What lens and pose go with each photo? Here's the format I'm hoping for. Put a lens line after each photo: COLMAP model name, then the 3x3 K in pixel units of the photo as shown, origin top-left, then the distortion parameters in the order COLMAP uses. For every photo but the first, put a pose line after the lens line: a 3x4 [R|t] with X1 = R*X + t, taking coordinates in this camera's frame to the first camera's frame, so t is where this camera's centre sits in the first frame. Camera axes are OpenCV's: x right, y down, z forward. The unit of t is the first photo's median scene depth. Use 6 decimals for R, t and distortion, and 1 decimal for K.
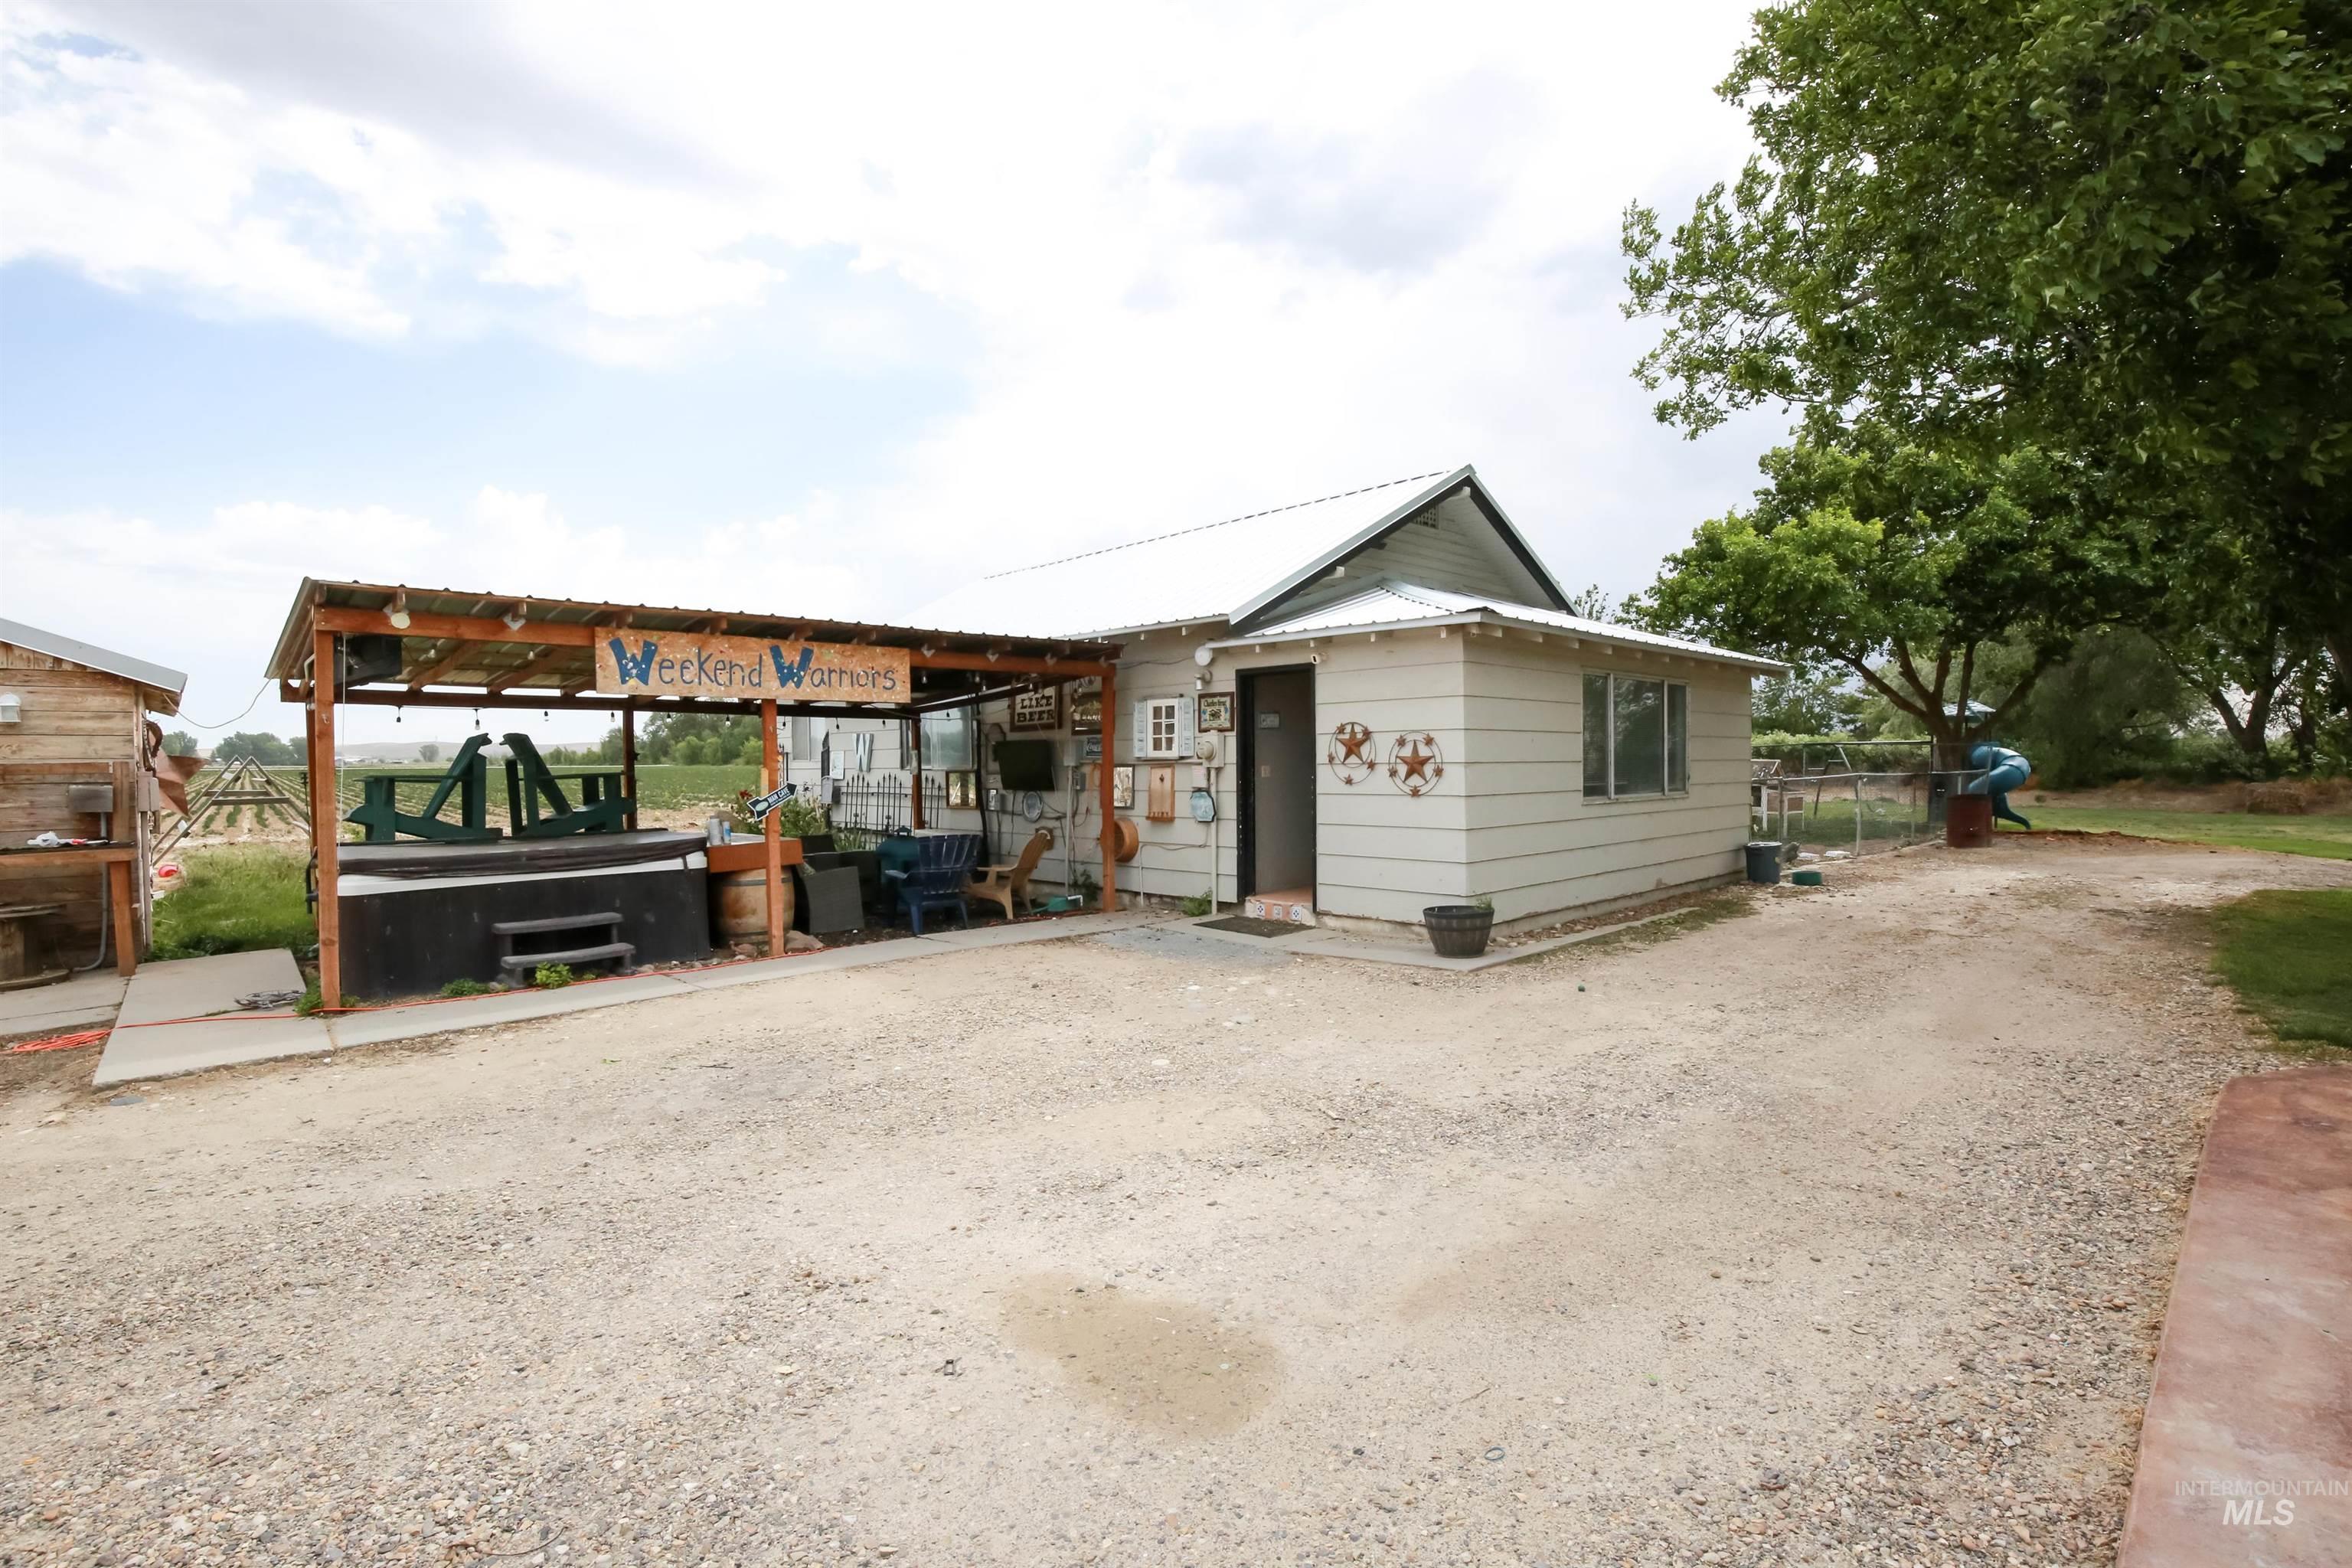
lens RADIAL K [[1094.6, 0, 1200.4], [0, 1094.6, 791.2], [0, 0, 1]] dist [-0.032167, 0.007604]
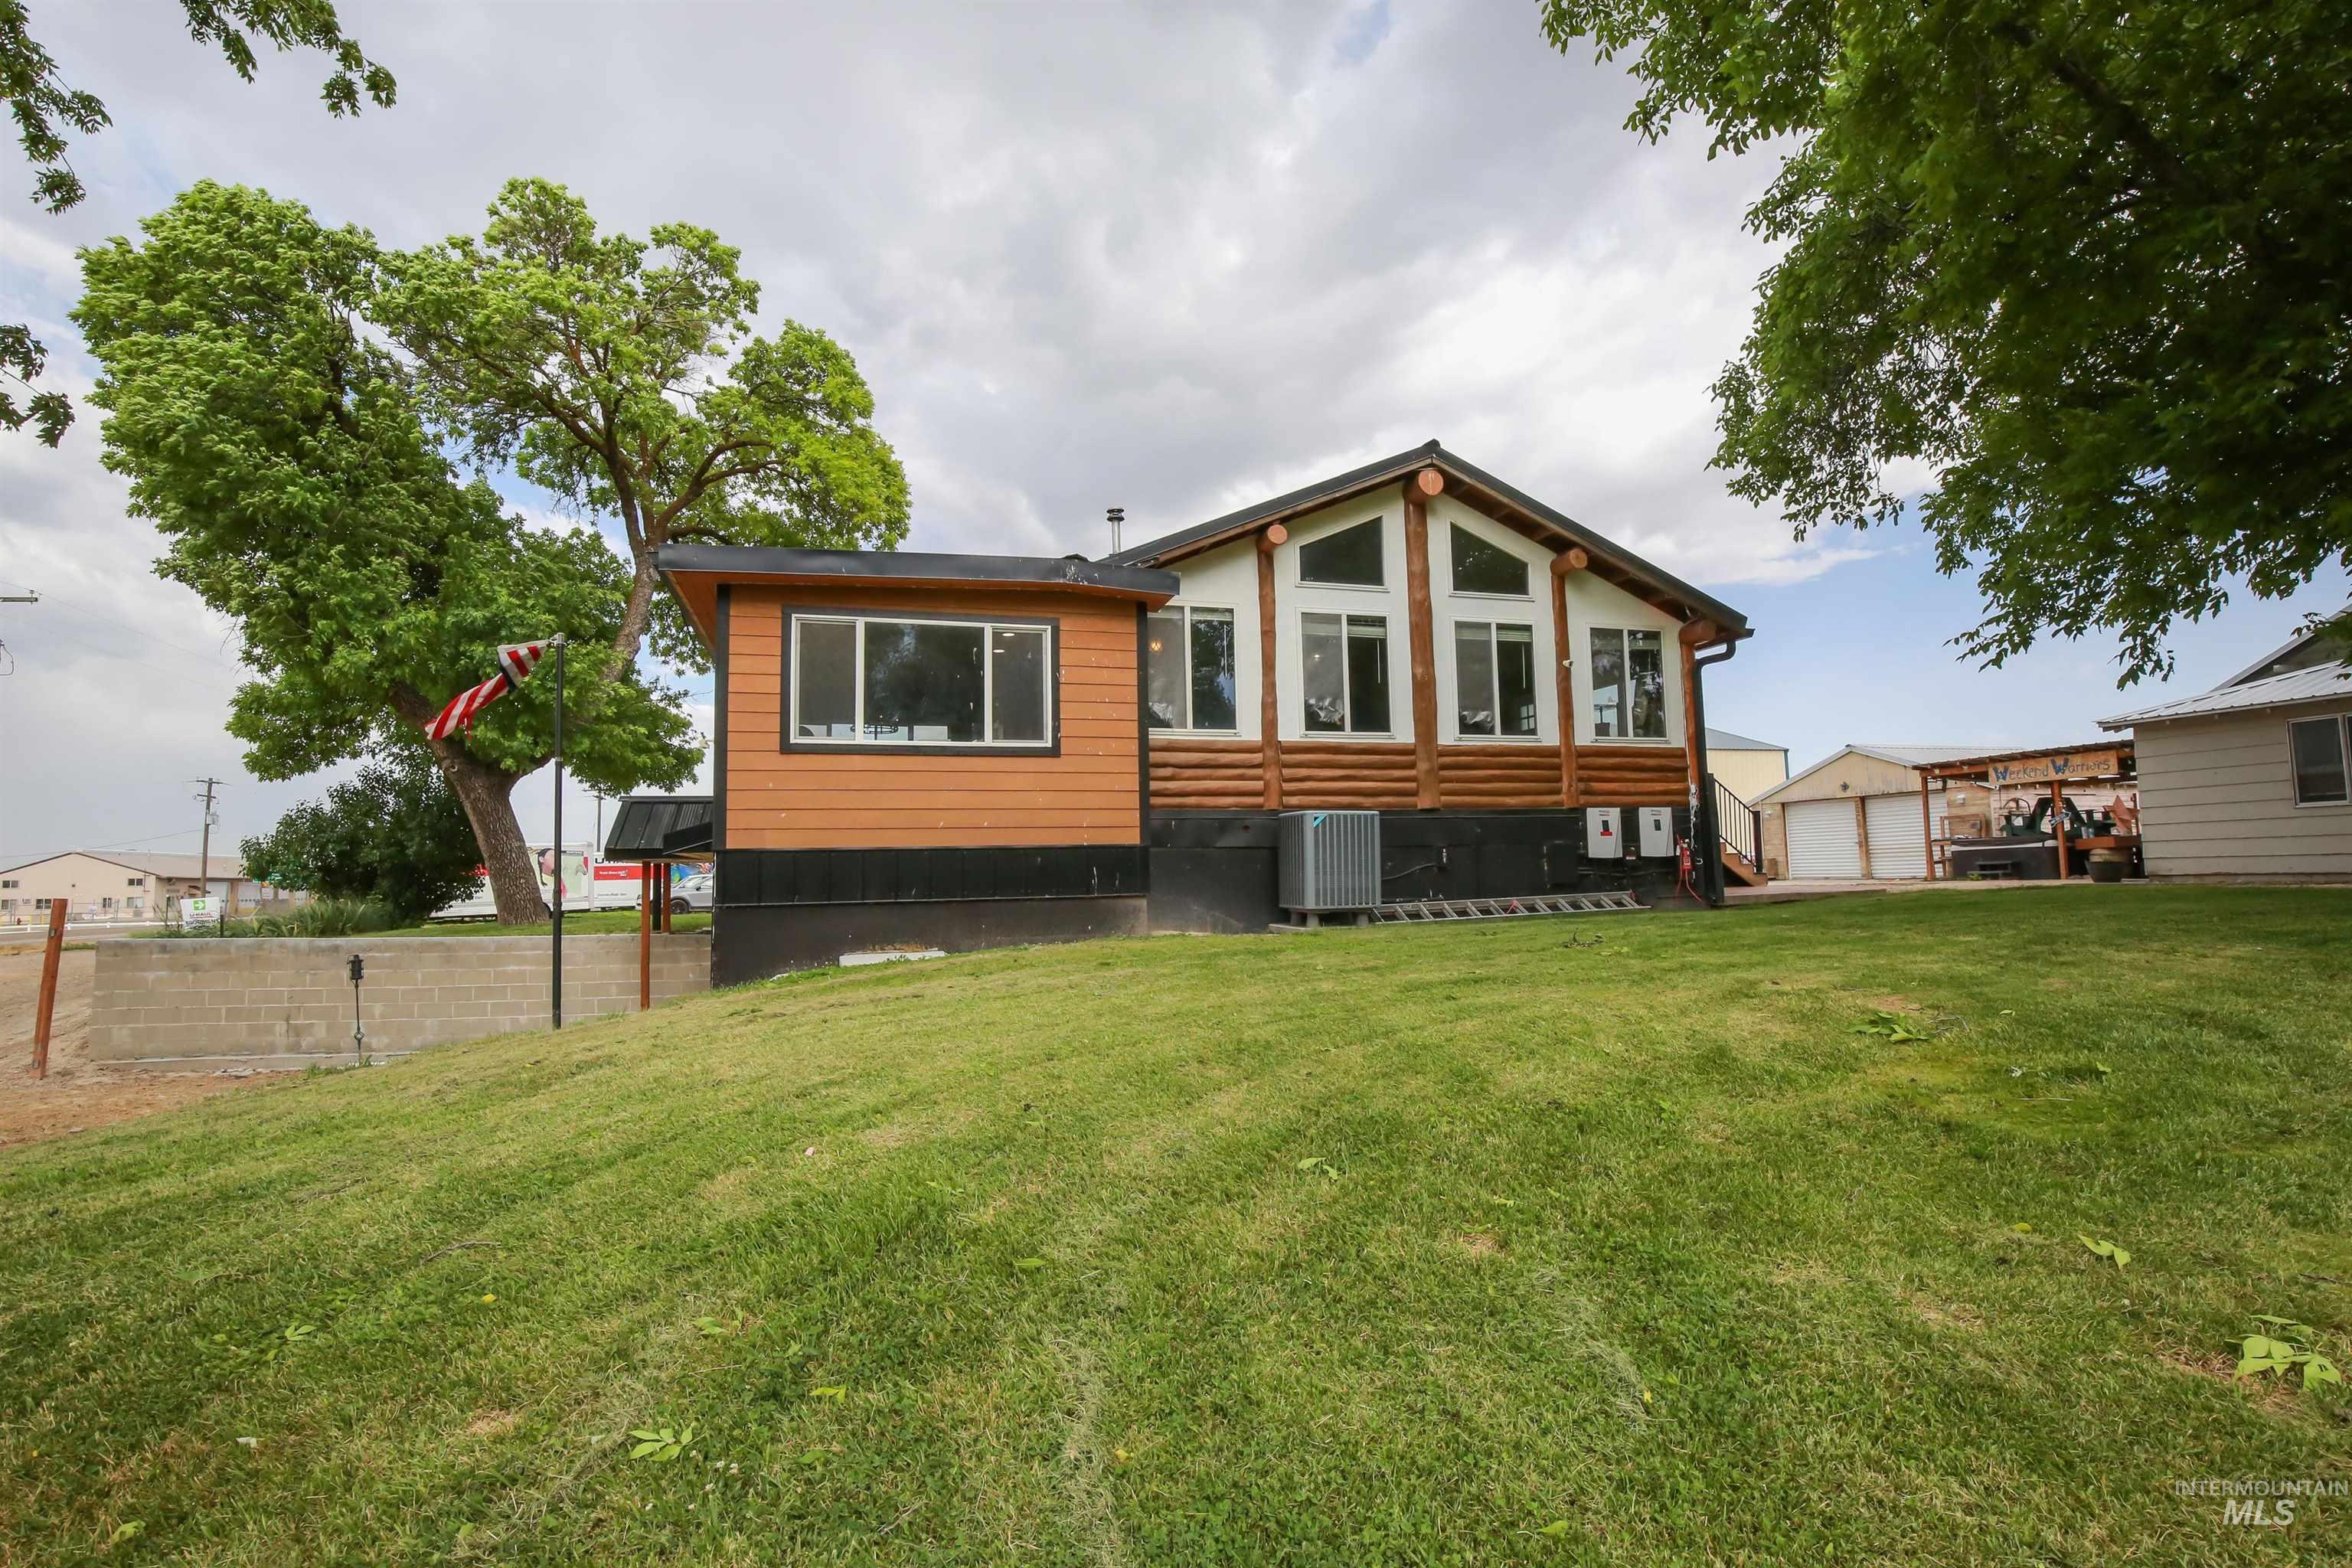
lens RADIAL K [[1160.6, 0, 1176.0], [0, 1160.6, 784.0], [0, 0, 1]] dist [-0.044793, 0.014655]
pose [[-0.458820, -0.051010, -0.887064, 6.883868], [0.010197, 0.997983, -0.062663, 0.164089], [0.888471, -0.037797, -0.457375, 0.936799]]
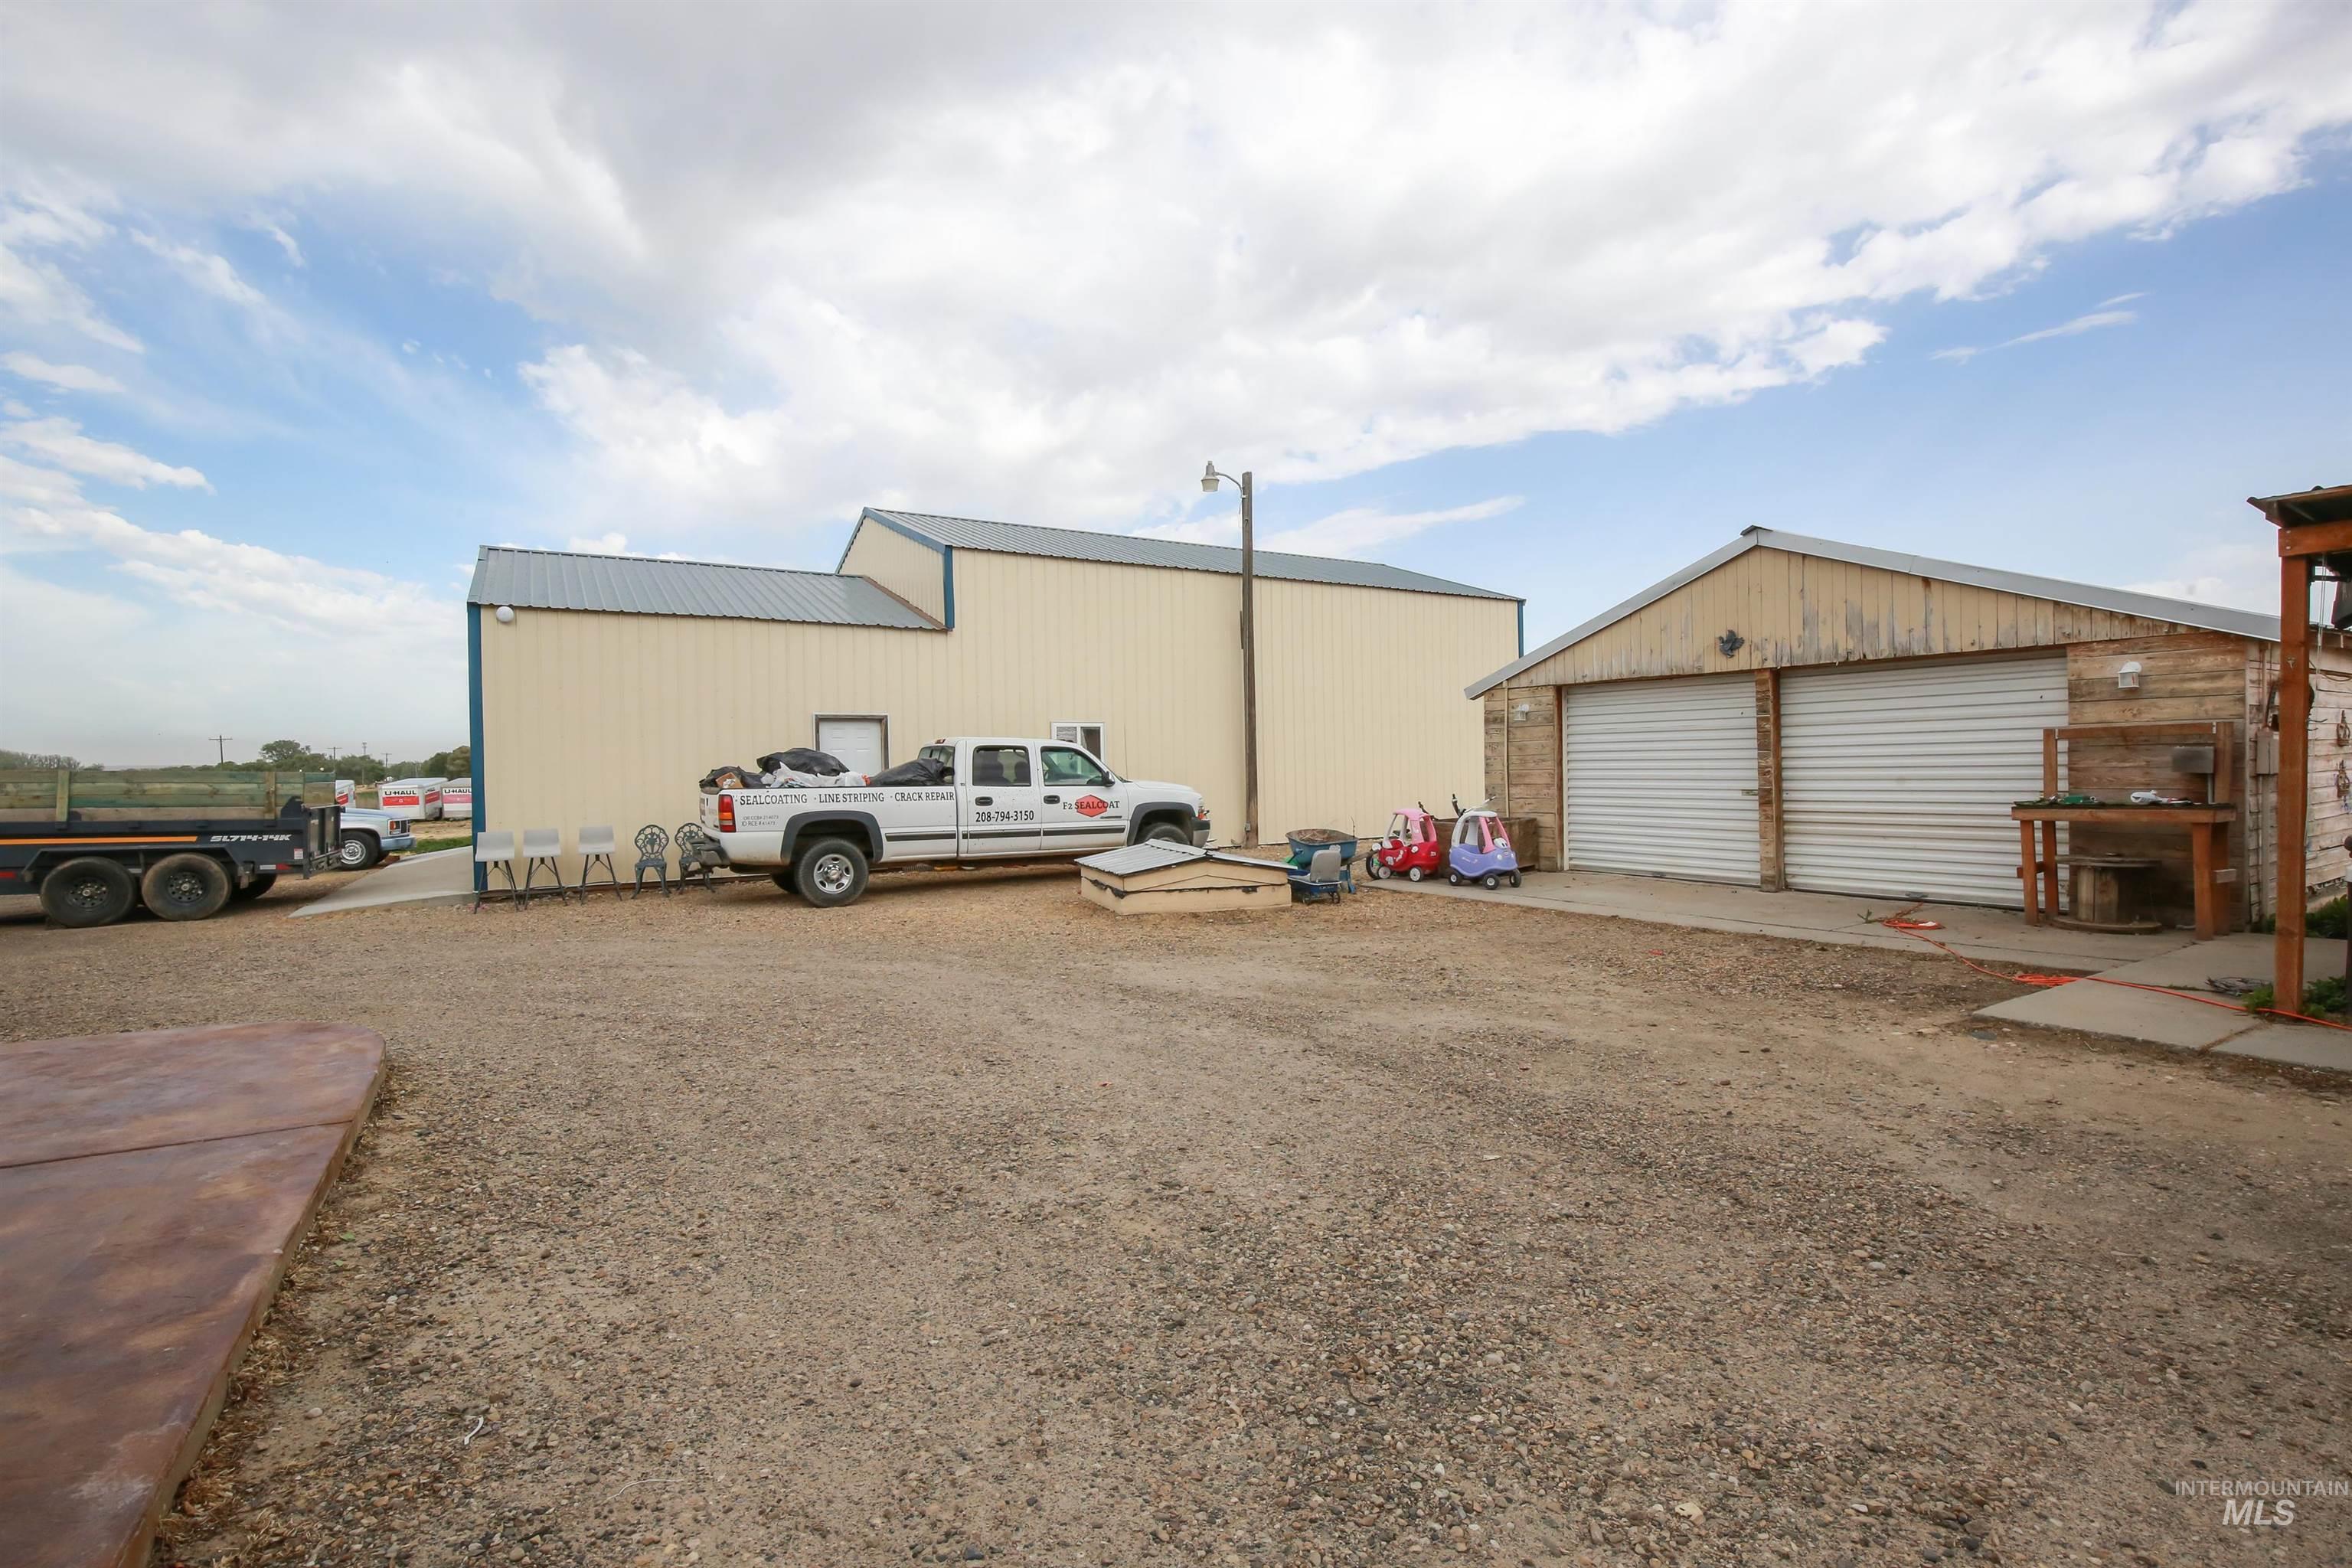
lens RADIAL K [[1094.6, 0, 1200.4], [0, 1094.6, 791.2], [0, 0, 1]] dist [-0.032167, 0.007604]
pose [[-0.218095, 0.036064, -0.975261, 0.328263], [-0.006012, 0.999248, 0.038296, 0.008967], [0.975909, 0.014216, -0.217714, 0.678614]]
